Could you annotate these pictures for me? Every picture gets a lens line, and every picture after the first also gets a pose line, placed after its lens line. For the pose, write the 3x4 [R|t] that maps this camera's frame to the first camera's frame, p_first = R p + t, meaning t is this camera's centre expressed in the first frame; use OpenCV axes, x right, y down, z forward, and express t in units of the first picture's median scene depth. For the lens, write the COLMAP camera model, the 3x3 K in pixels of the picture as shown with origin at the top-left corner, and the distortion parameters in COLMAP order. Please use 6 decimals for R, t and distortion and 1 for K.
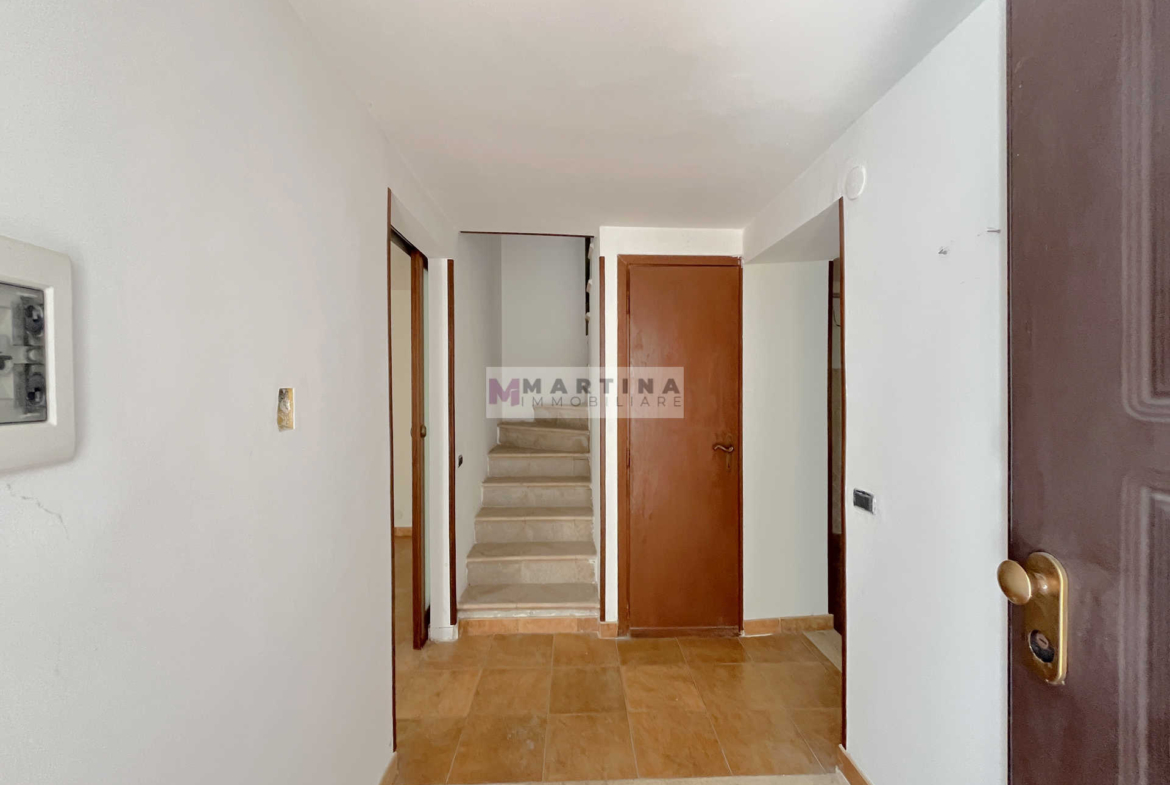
lens RADIAL K [[471.4, 0, 585.7], [0, 471.4, 393.7], [0, 0, 1]] dist [0.000408, -0.000680]
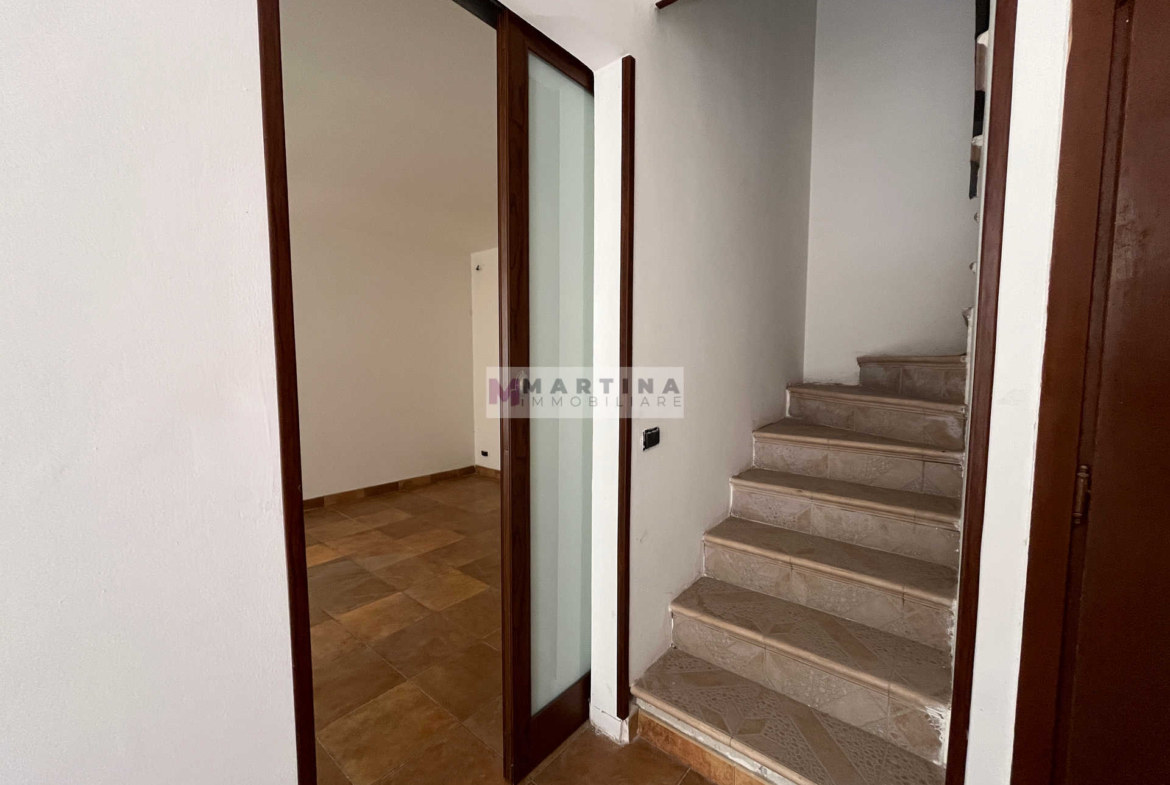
lens RADIAL K [[471.4, 0, 581.5], [0, 471.4, 398.4], [0, 0, 1]] dist [0.000408, -0.000680]
pose [[0.749128, 0.060289, -0.659676, 0.032030], [-0.005183, 0.996353, 0.085172, 0.036083], [0.662405, -0.060386, 0.746708, 0.421446]]
